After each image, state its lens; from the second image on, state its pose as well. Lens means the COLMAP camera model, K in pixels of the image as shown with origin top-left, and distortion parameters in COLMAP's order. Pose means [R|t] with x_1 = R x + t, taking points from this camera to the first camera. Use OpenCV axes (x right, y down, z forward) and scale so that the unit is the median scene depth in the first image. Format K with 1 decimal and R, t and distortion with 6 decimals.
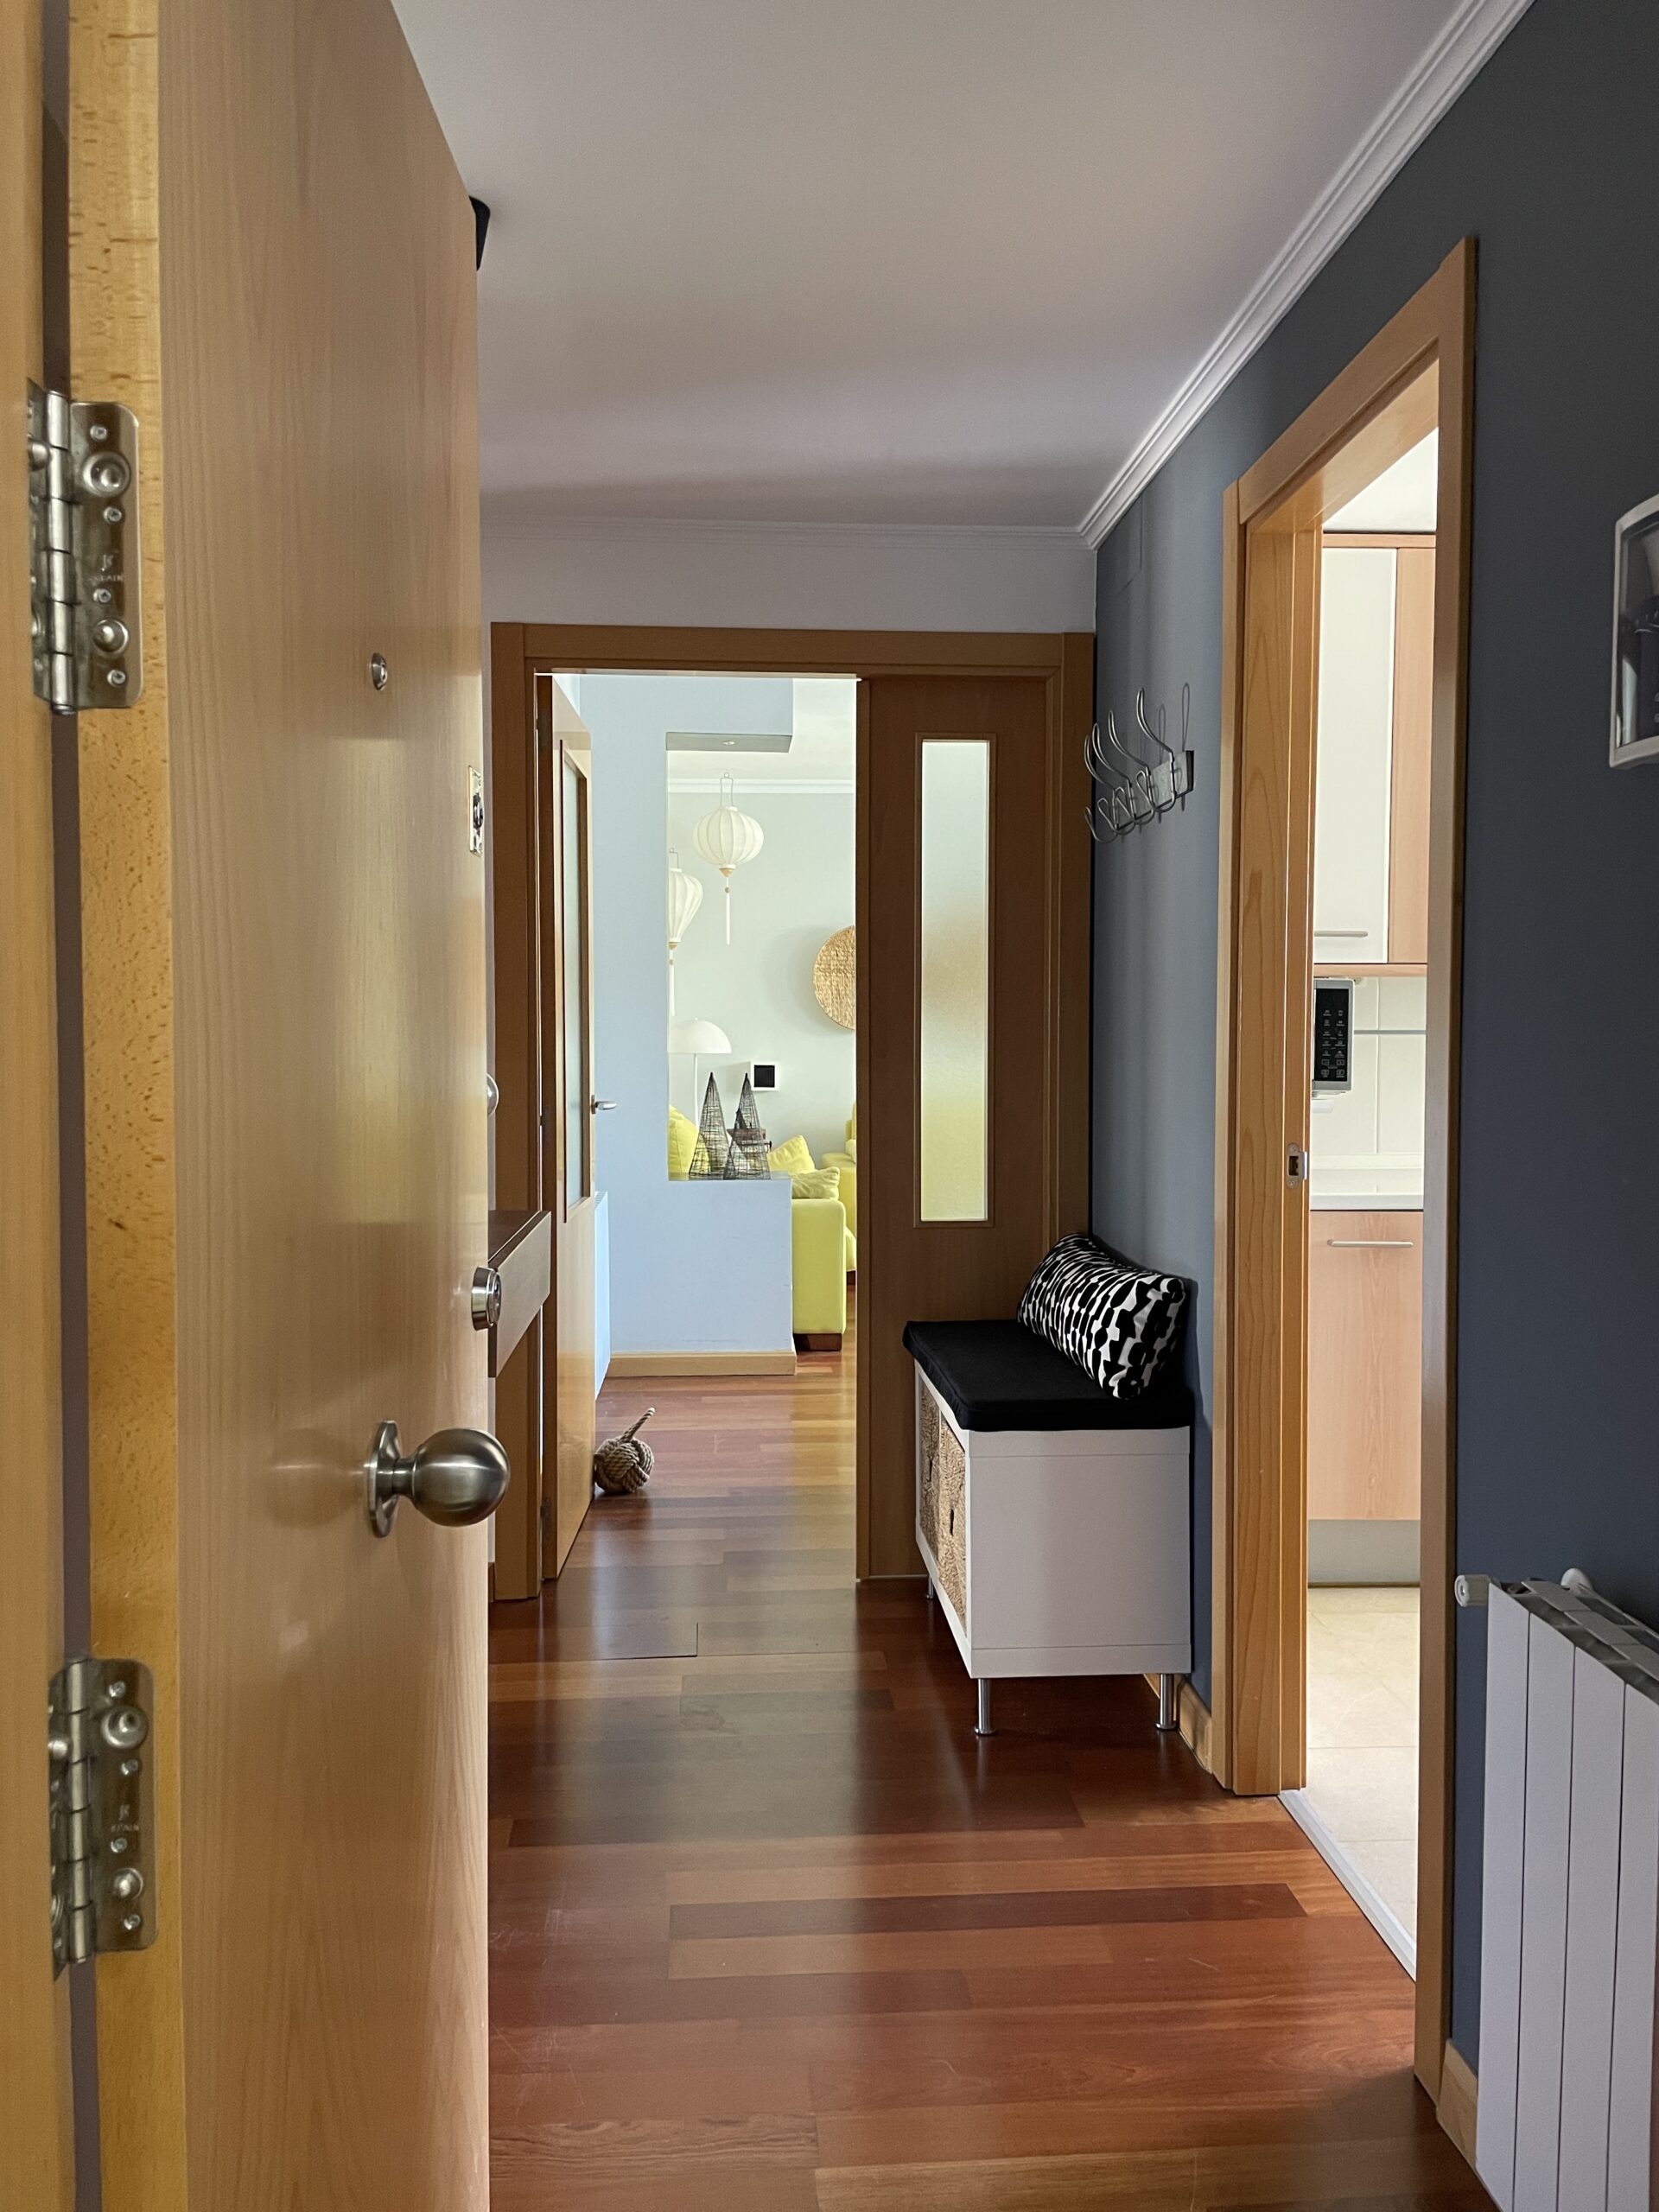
lens RADIAL K [[1659.1, 0, 829.5], [0, 1659.1, 1106.0], [0, 0, 1]] dist [0.002112, -0.000174]
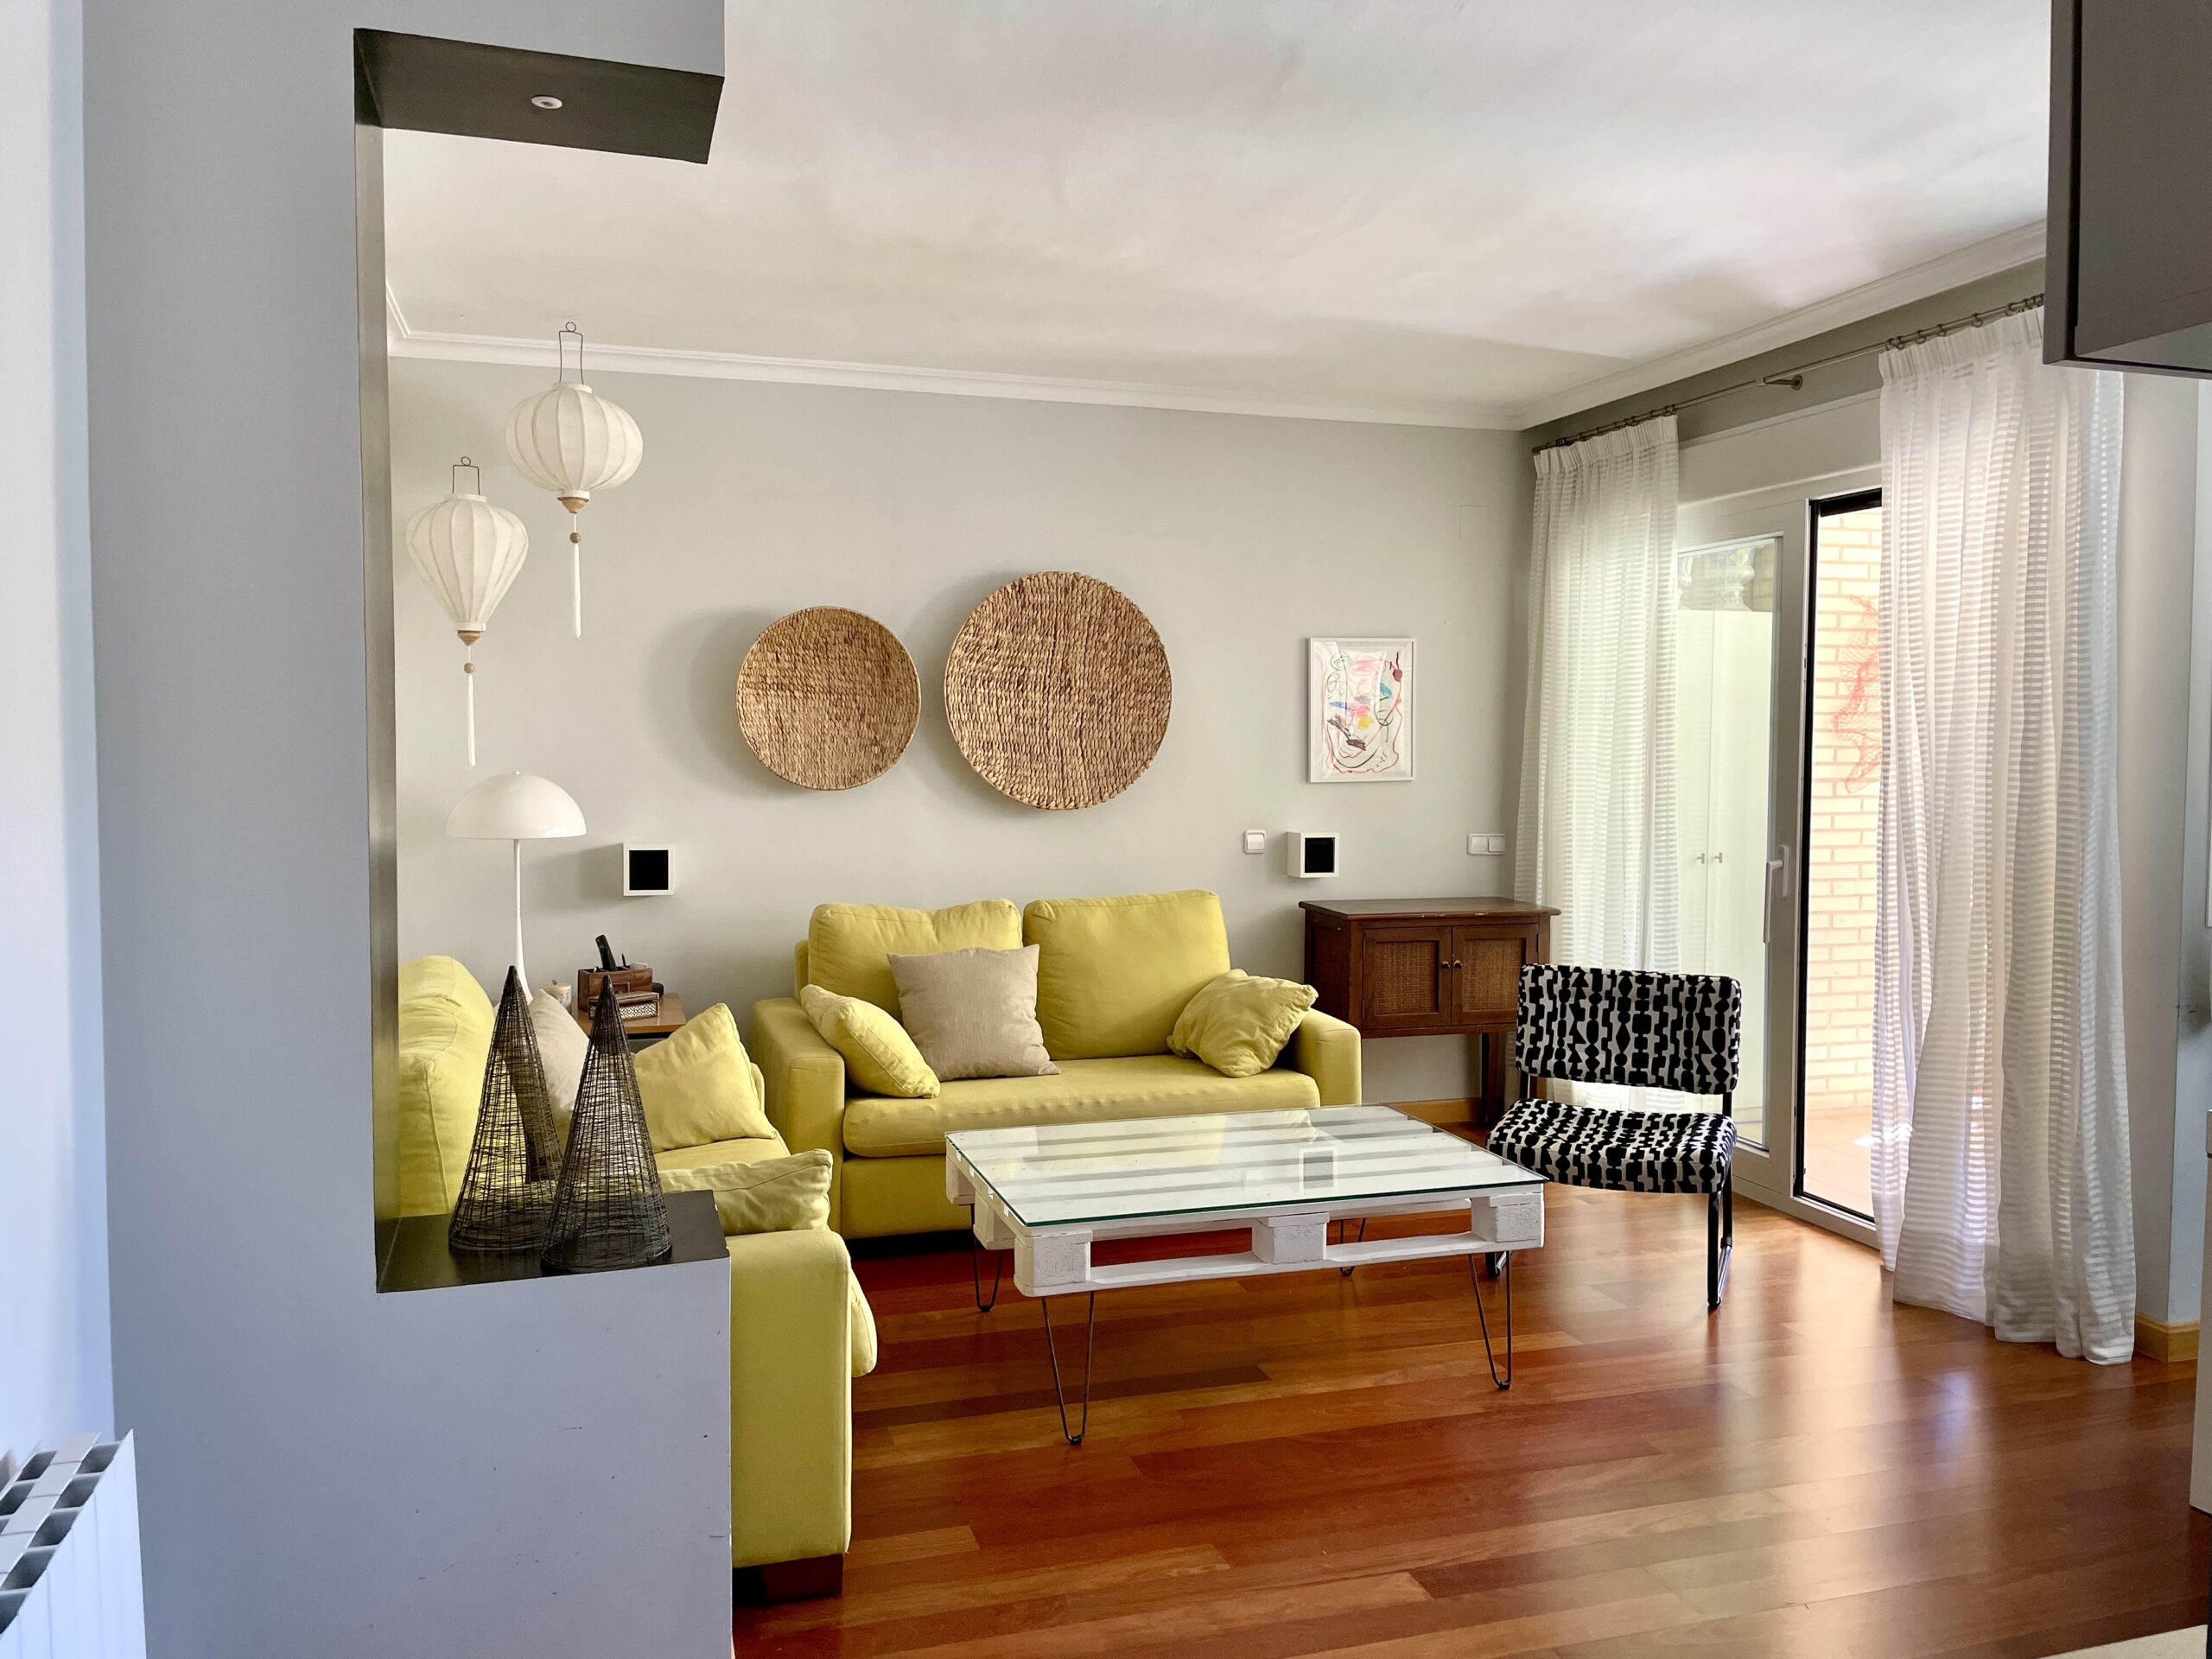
lens RADIAL K [[1659.1, 0, 1106.0], [0, 1659.1, 829.5], [0, 0, 1]] dist [0.002112, -0.000174]
pose [[0.973761, -0.010407, 0.227335, -0.016473], [0.006700, 0.999832, 0.017073, -0.042108], [-0.227475, -0.015102, 0.973667, 0.425822]]
